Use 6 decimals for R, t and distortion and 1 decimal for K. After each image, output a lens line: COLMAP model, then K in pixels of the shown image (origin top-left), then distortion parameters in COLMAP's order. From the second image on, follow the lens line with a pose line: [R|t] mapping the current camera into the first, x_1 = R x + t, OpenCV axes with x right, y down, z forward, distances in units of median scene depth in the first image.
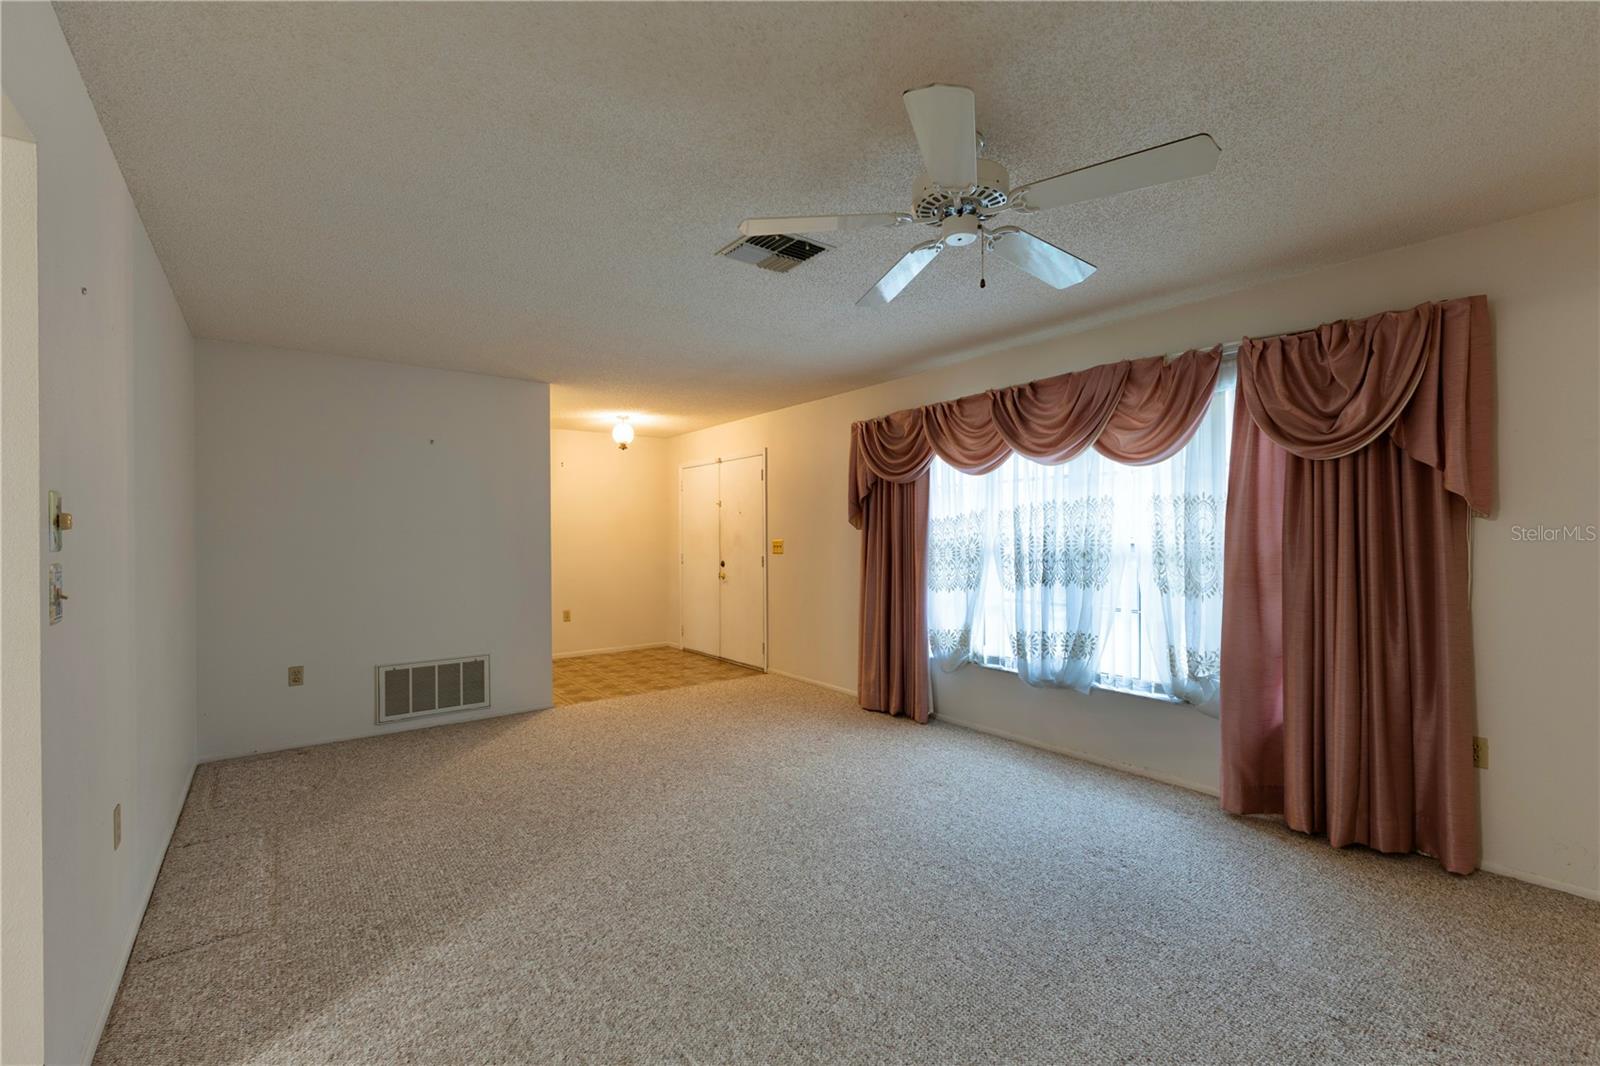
lens RADIAL K [[687.3, 0, 805.4], [0, 687.3, 535.8], [0, 0, 1]] dist [0.013141, -0.003548]
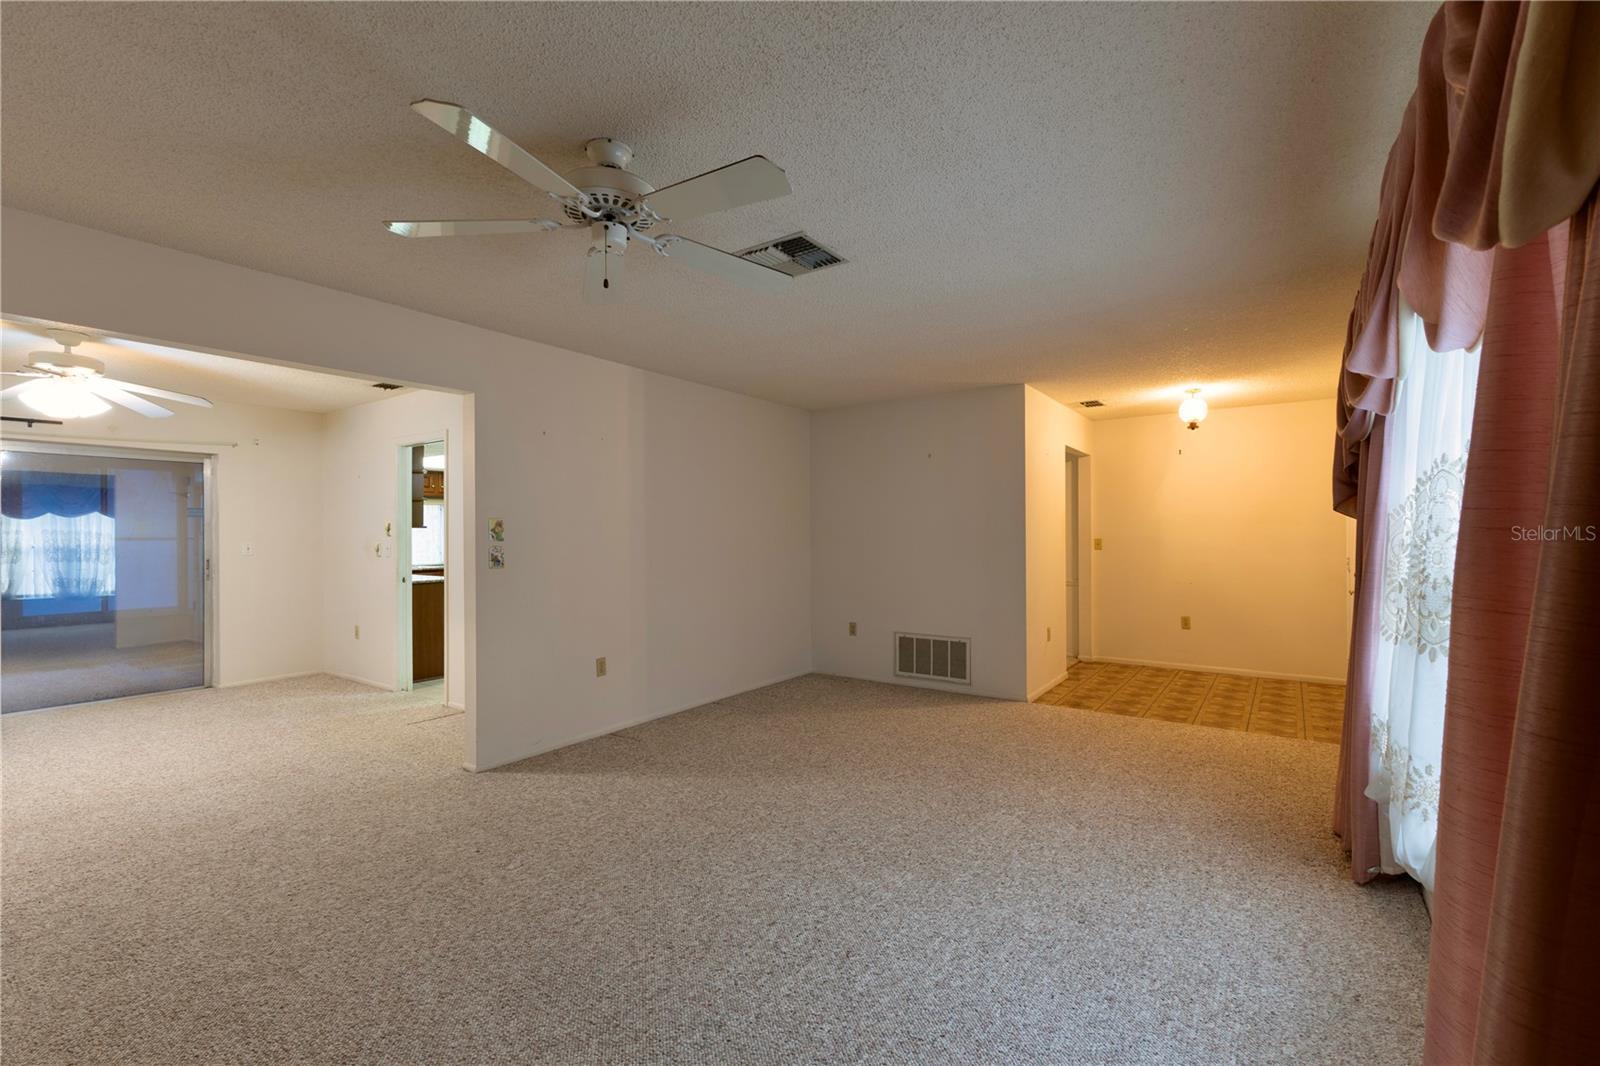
lens RADIAL K [[687.3, 0, 801.4], [0, 687.3, 534.9], [0, 0, 1]] dist [0.013141, -0.003548]
pose [[0.294998, 0.005094, -0.955484, 0.591385], [0.003210, 0.999975, 0.006322, -0.005889], [0.955493, -0.004932, 0.294974, 0.446428]]
